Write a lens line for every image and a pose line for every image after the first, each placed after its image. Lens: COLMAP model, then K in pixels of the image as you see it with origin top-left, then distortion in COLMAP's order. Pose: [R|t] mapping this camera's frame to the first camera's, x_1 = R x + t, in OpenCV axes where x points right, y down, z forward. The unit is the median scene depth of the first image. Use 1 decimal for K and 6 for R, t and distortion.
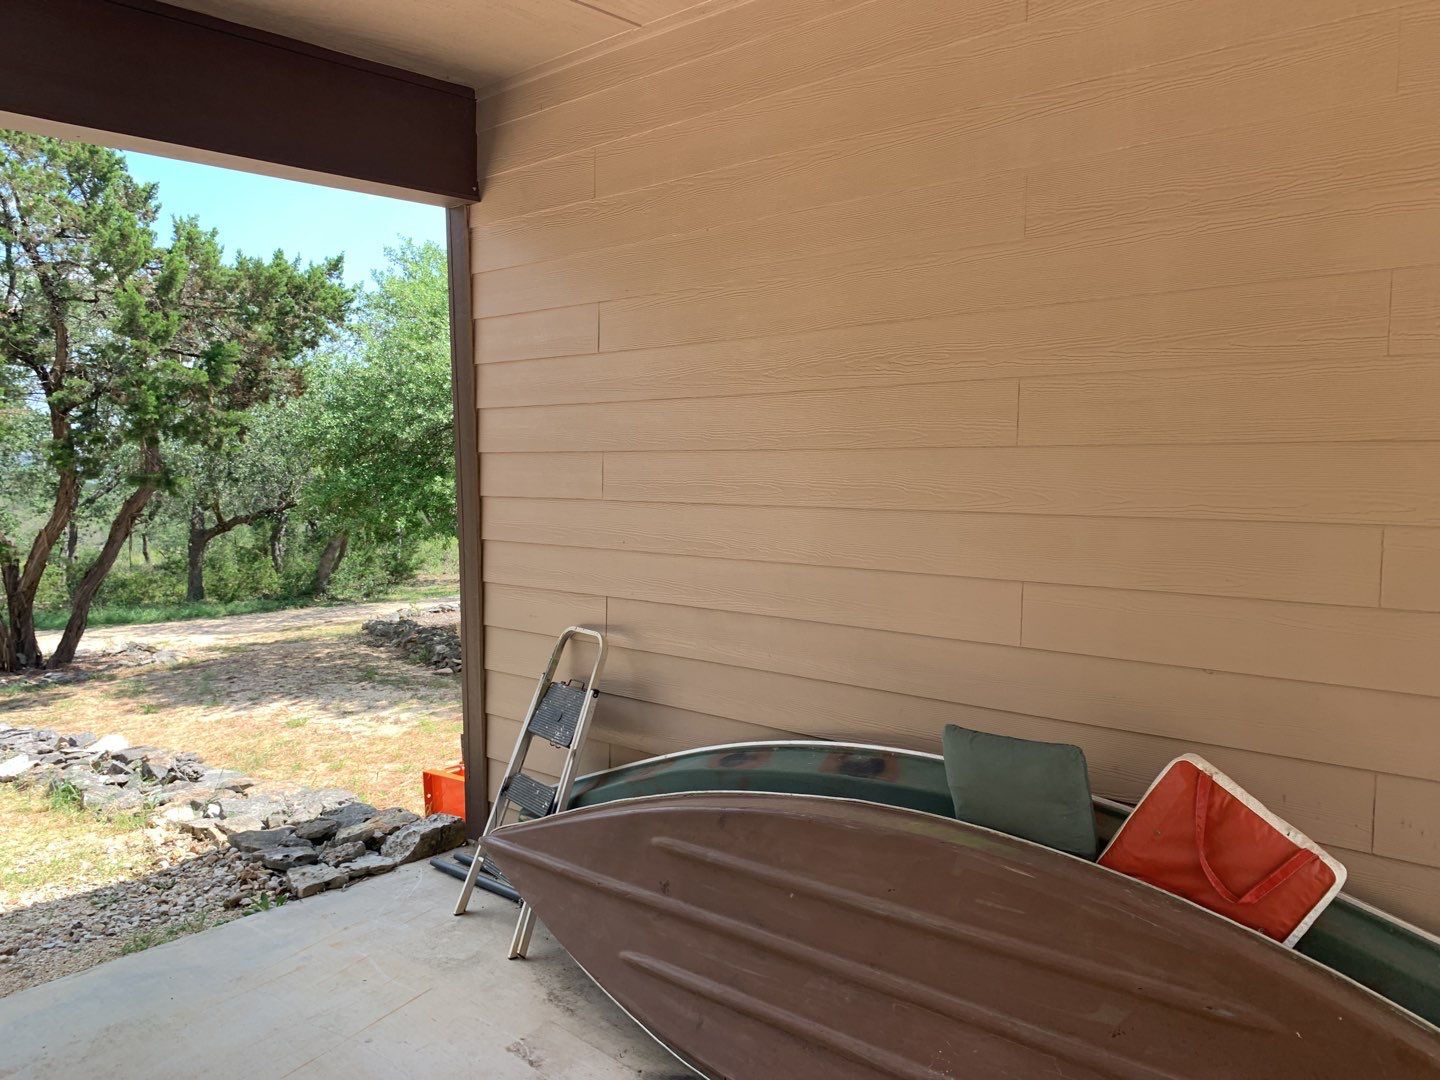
lens RADIAL K [[1144.0, 0, 719.1], [0, 1144.0, 535.7], [0, 0, 1]] dist [0.065387, -0.044786]
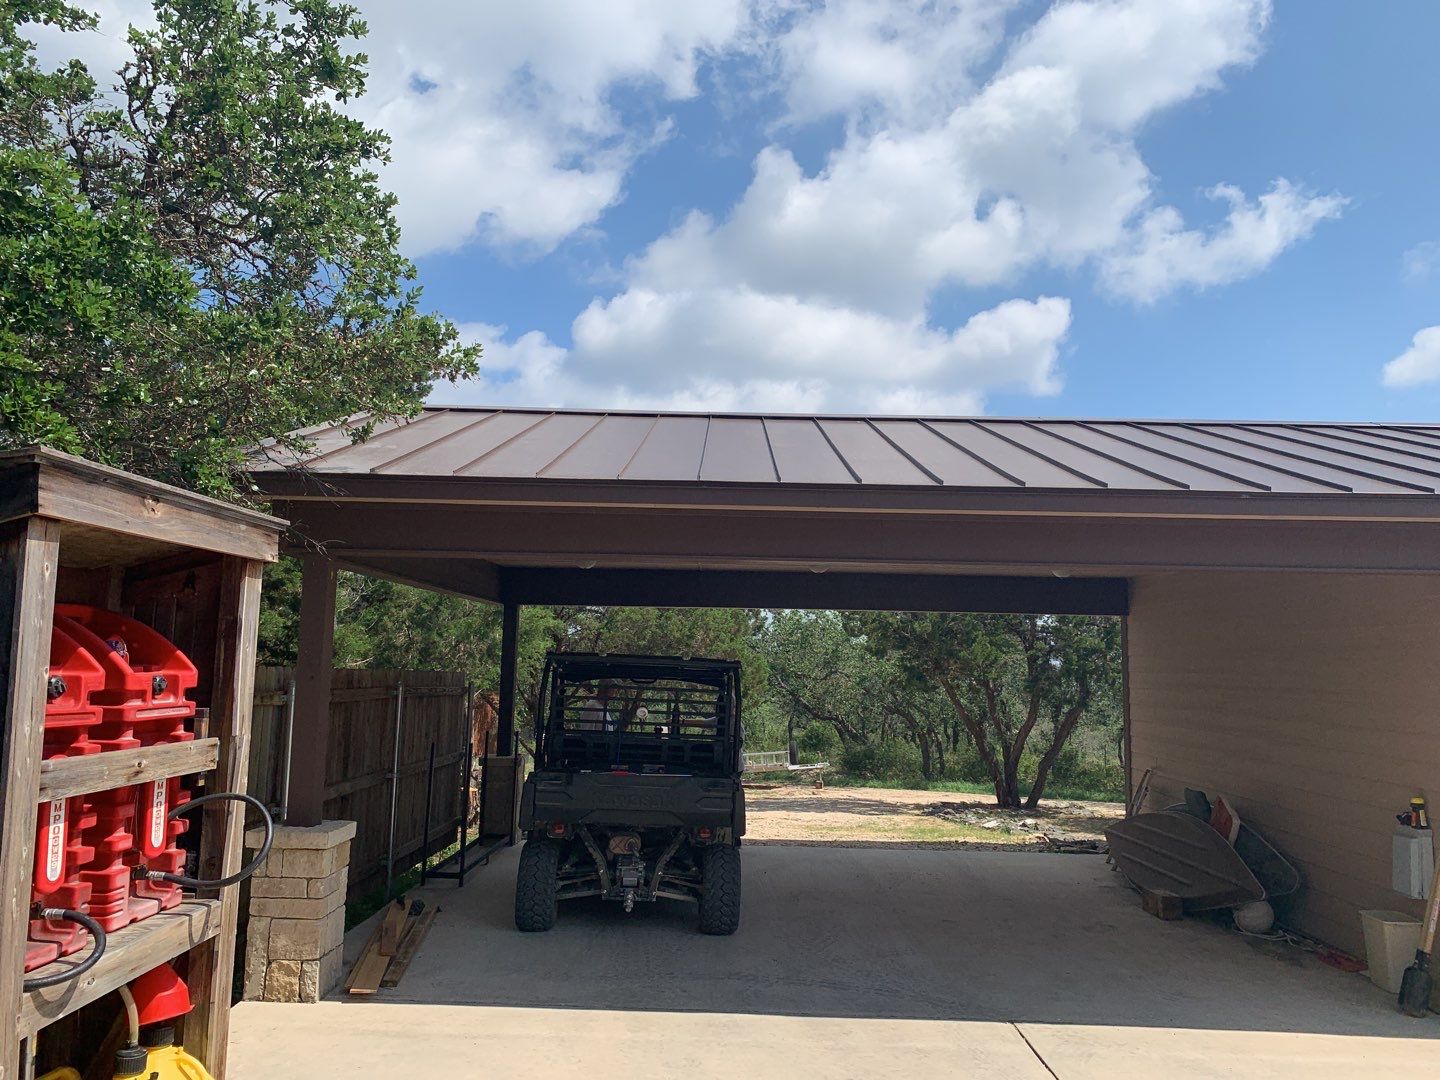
lens RADIAL K [[1144.0, 0, 706.9], [0, 1144.0, 544.9], [0, 0, 1]] dist [0.065387, -0.044786]
pose [[0.684479, -0.058276, -0.726700, 0.385864], [-0.067629, 0.987426, -0.142884, 0.002083], [0.725889, 0.146947, 0.671931, -0.574053]]
